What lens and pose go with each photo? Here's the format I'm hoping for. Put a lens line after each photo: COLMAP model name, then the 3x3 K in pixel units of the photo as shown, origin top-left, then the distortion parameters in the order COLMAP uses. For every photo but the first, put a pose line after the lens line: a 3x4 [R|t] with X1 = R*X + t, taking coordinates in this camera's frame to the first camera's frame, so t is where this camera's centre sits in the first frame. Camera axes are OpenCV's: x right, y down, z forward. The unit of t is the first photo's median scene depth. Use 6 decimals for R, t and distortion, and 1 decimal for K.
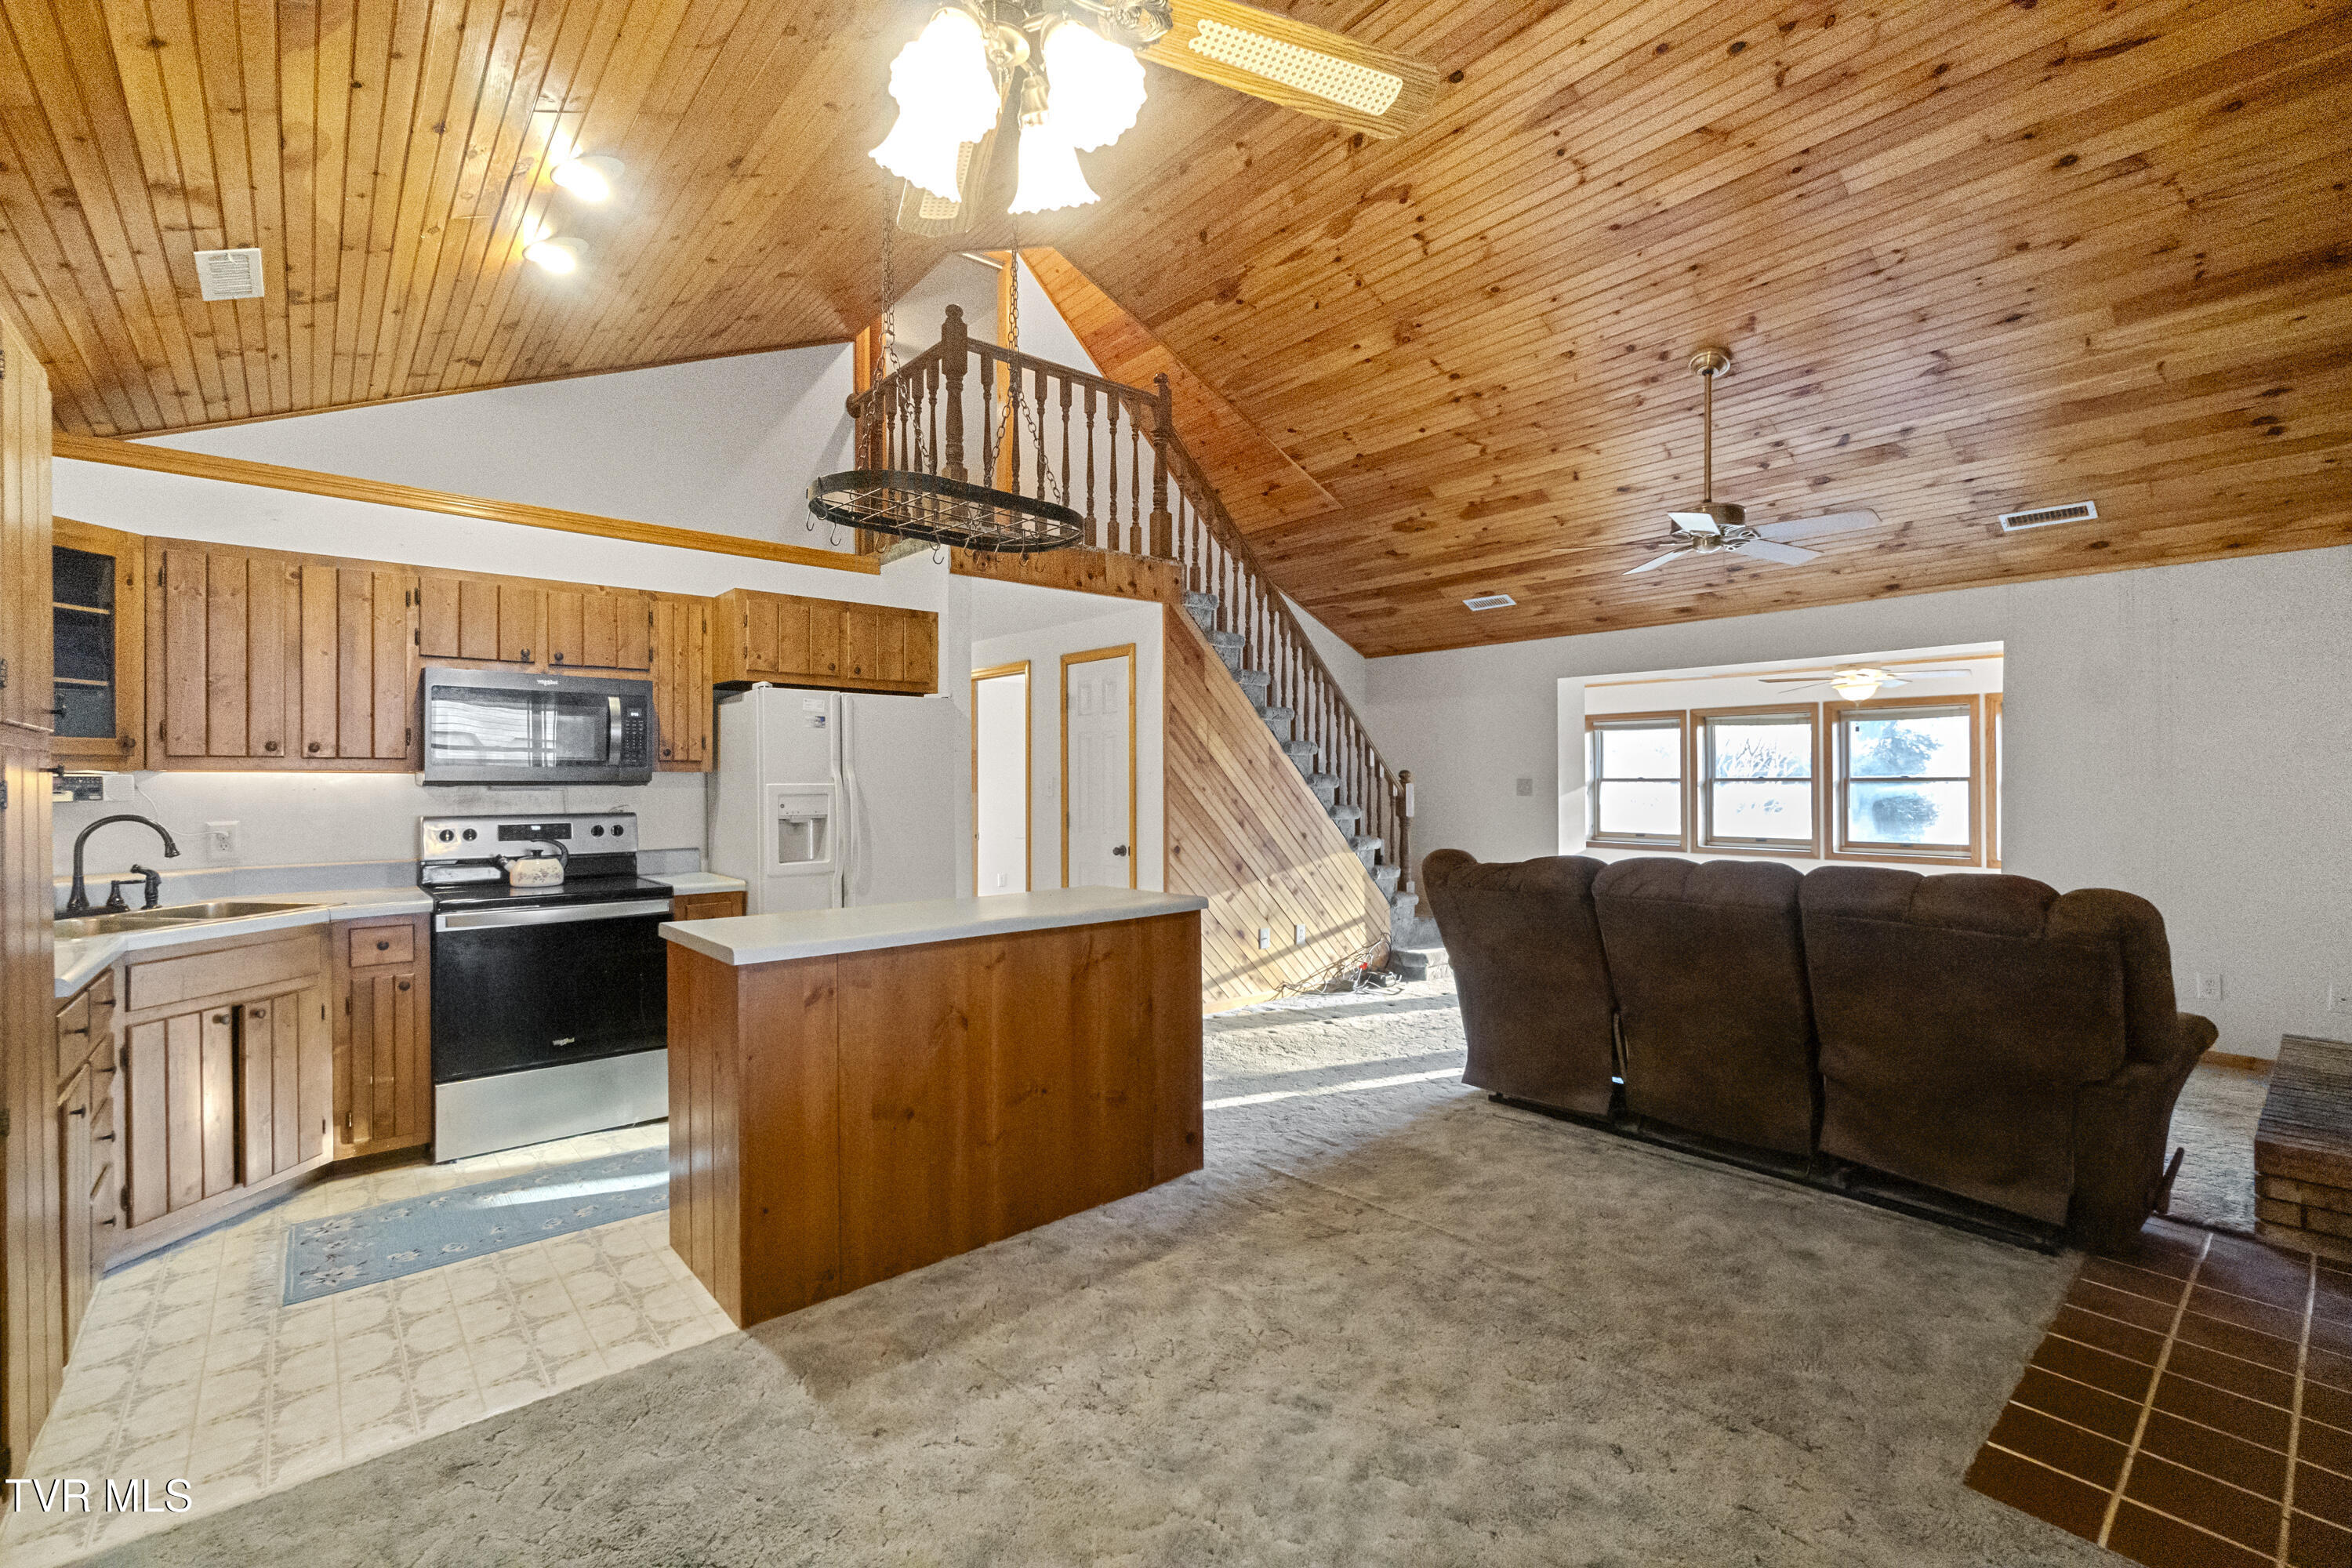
lens RADIAL K [[1029.7, 0, 1165.3], [0, 1029.7, 777.7], [0, 0, 1]] dist [-0.000411, 0.000360]
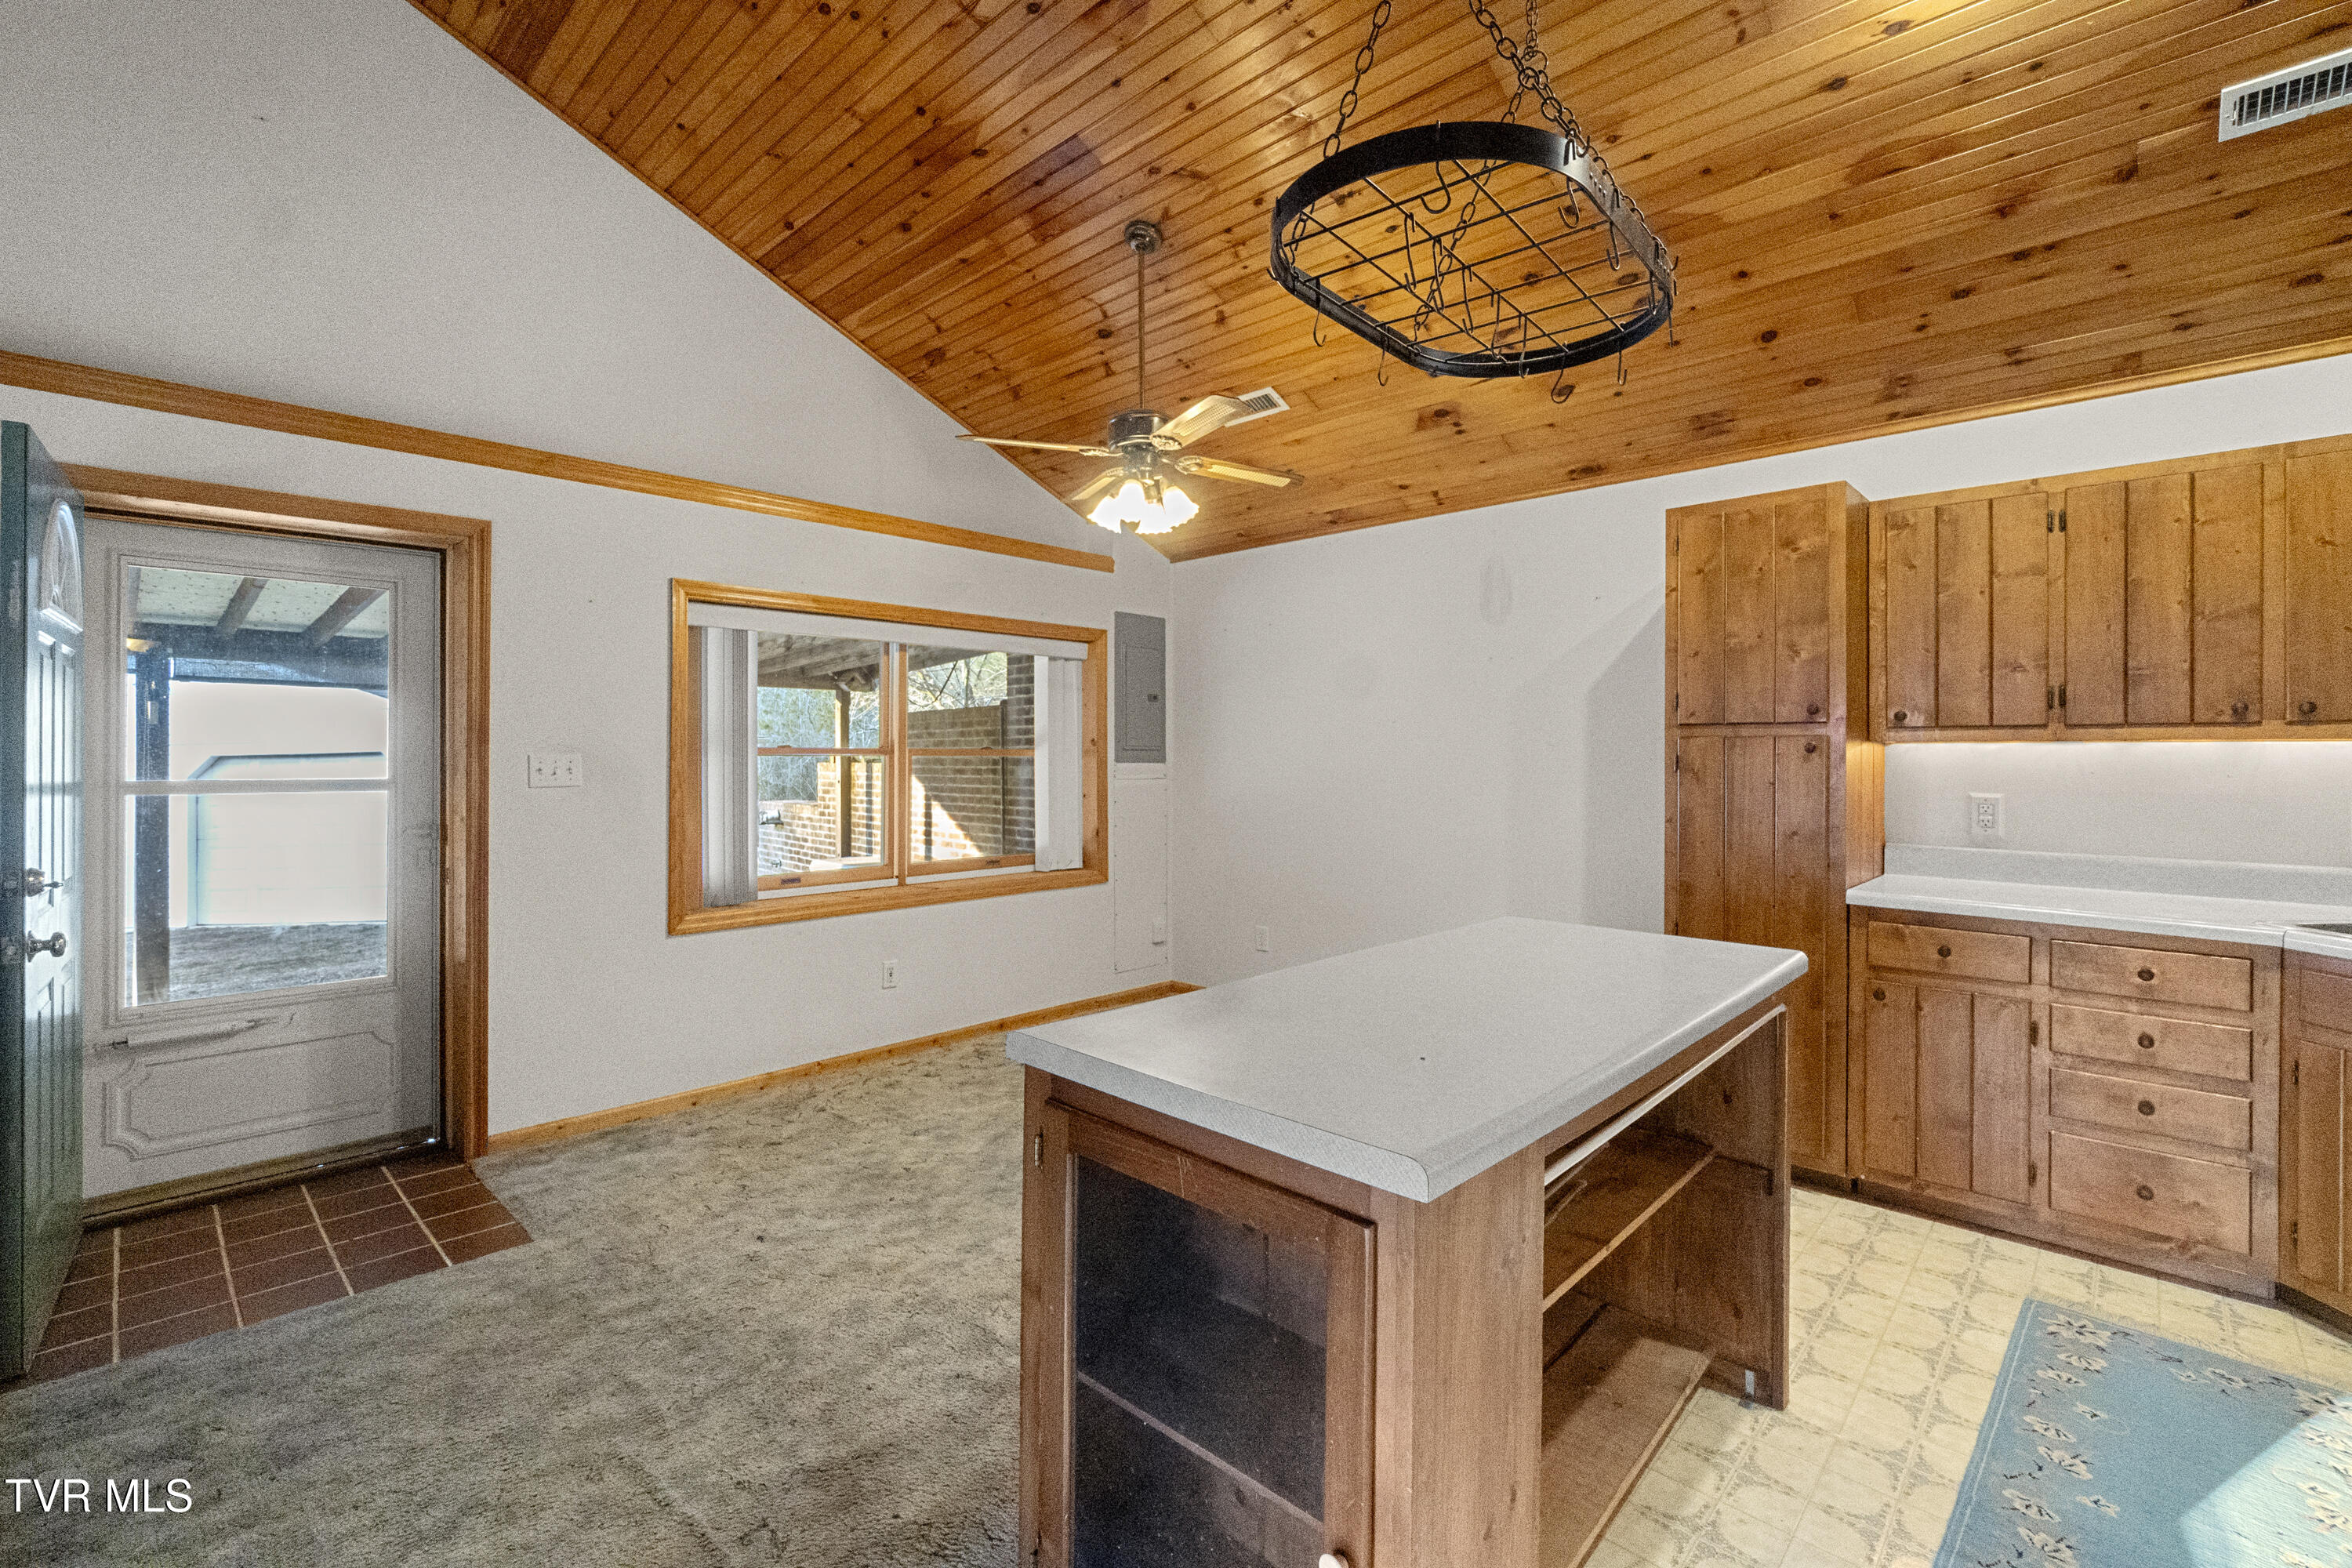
lens RADIAL K [[1038.8, 0, 1153.5], [0, 1038.8, 757.0], [0, 0, 1]] dist [-0.001009, 0.000121]
pose [[-0.996575, 0.001558, -0.082680, 0.010290], [0.001804, 0.999994, -0.002893, 0.004419], [0.082675, -0.003032, -0.996572, 0.929174]]
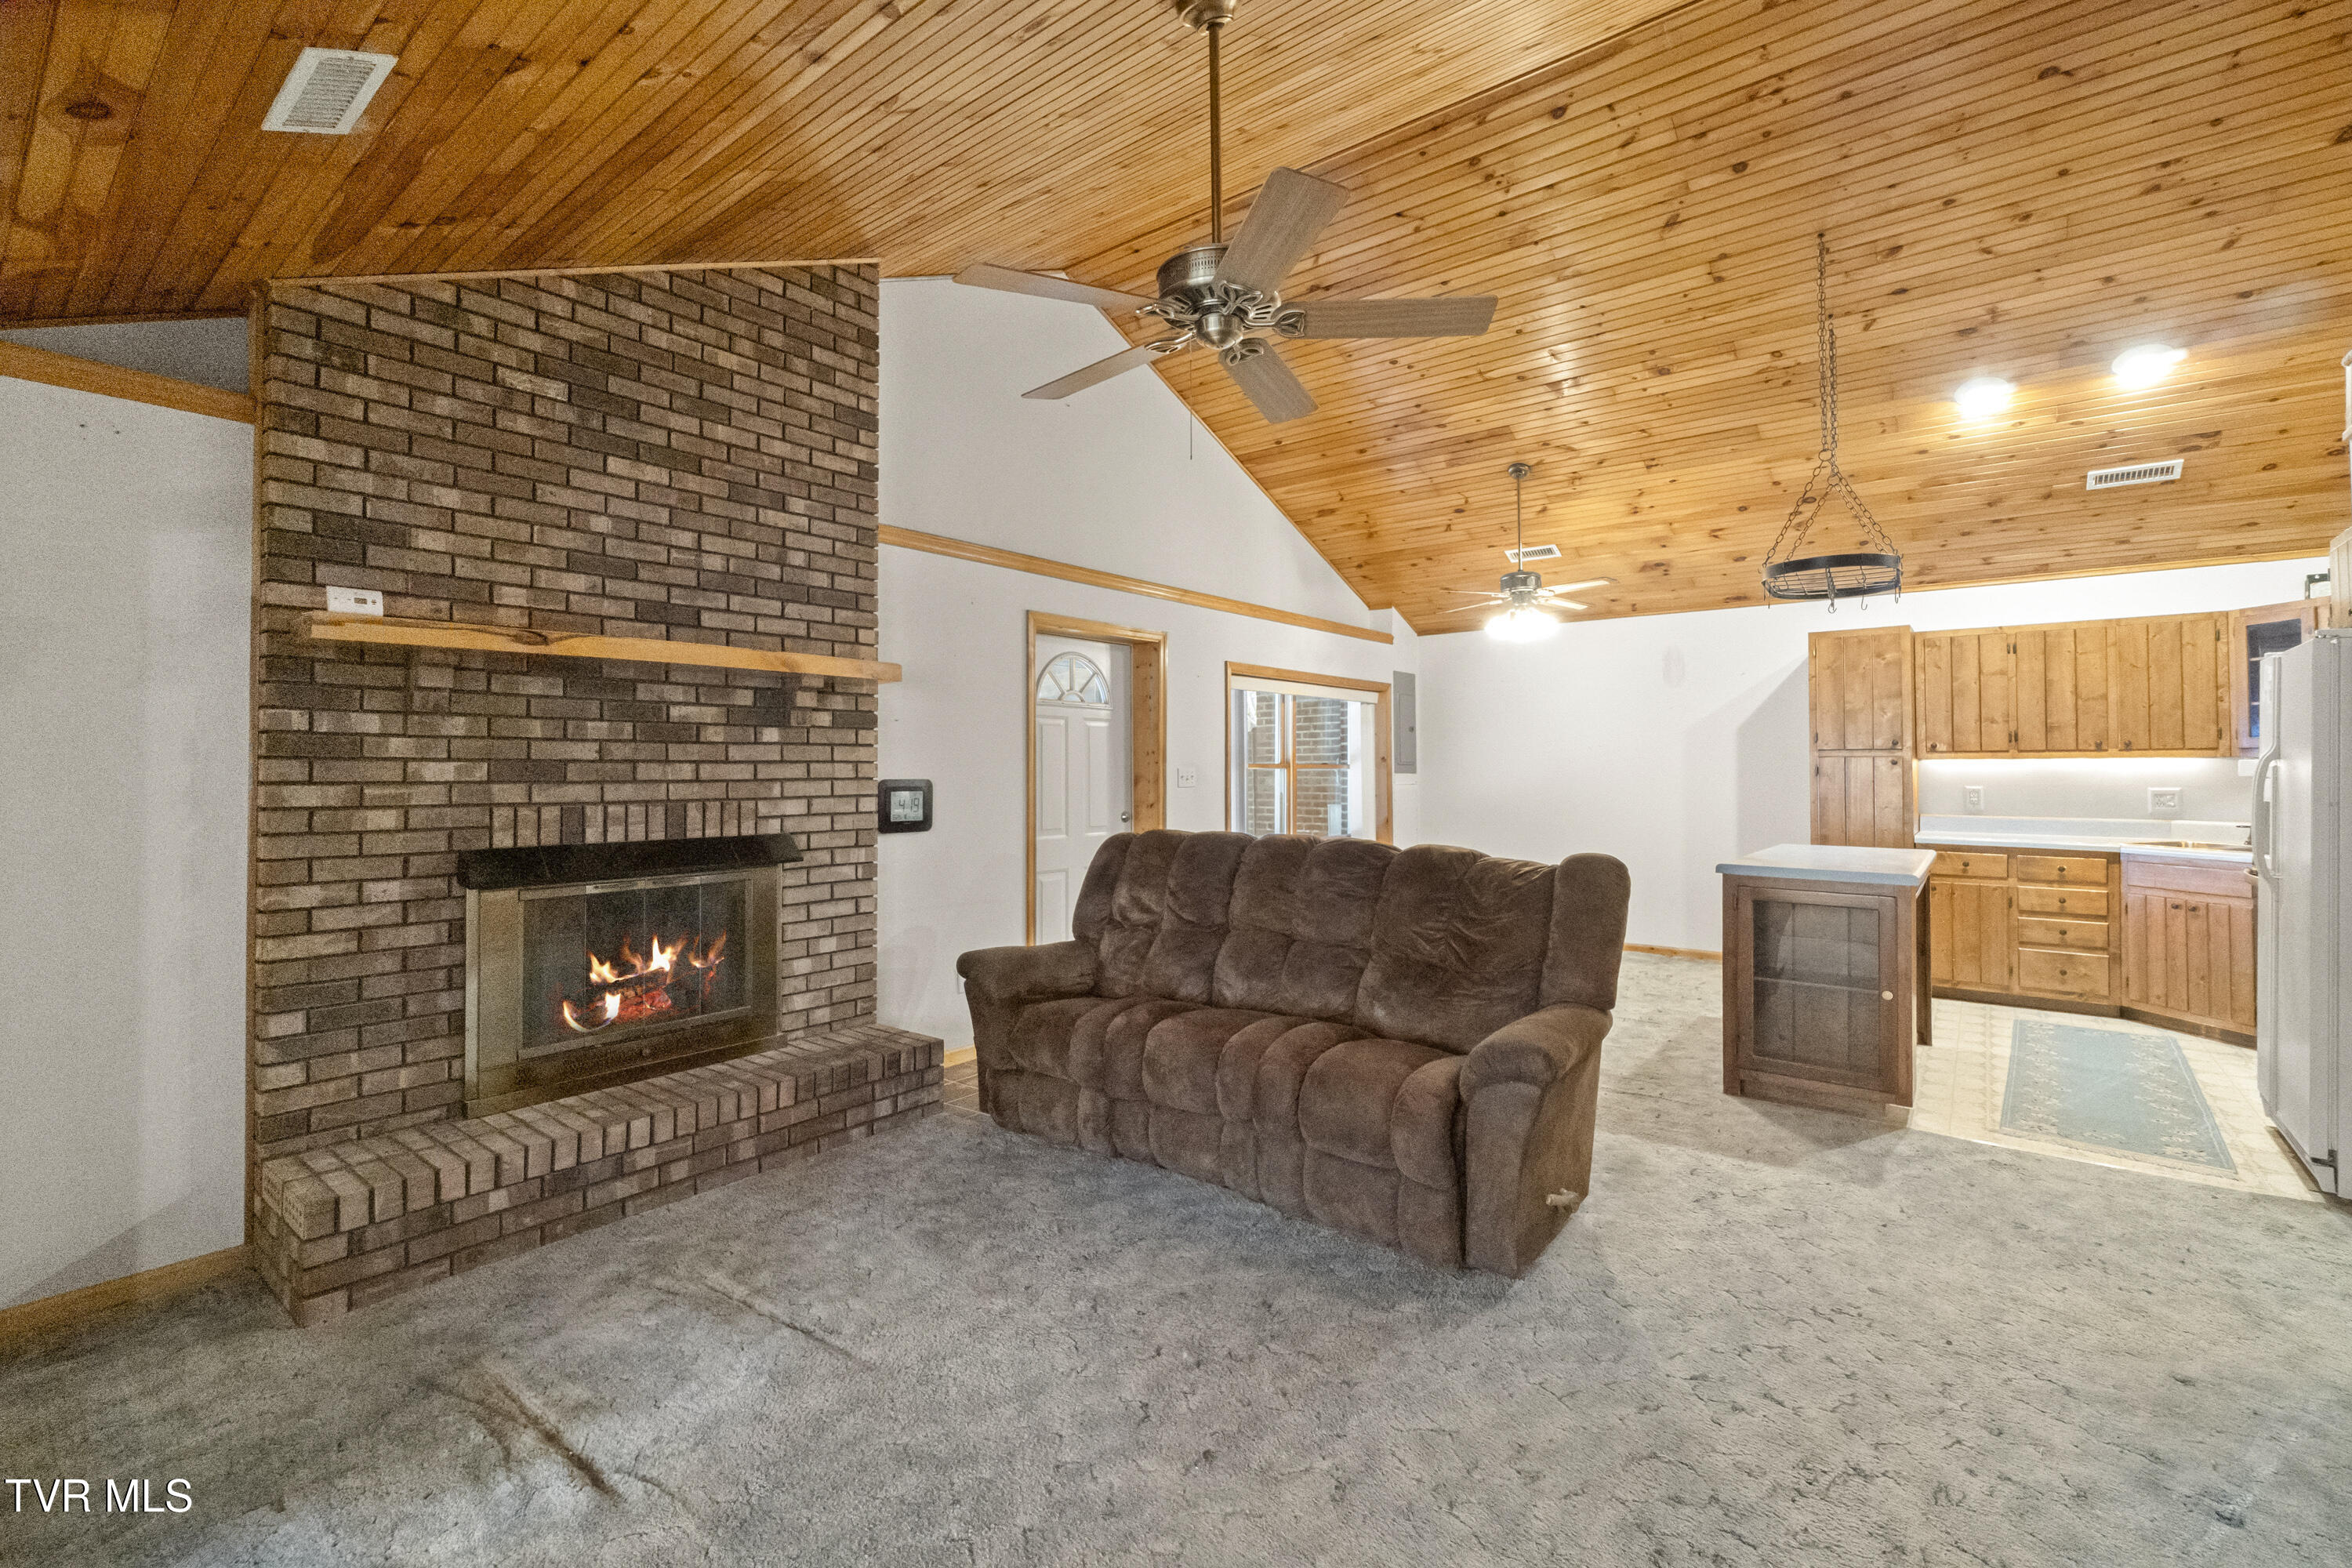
lens RADIAL K [[1038.7, 0, 1179.9], [0, 1038.7, 752.2], [0, 0, 1]] dist [-0.000189, 0.000000]
pose [[-0.983388, 0.001513, -0.181510, 0.561112], [0.005546, 0.999749, -0.021711, 0.007192], [0.181431, -0.022357, -0.983149, 1.345044]]
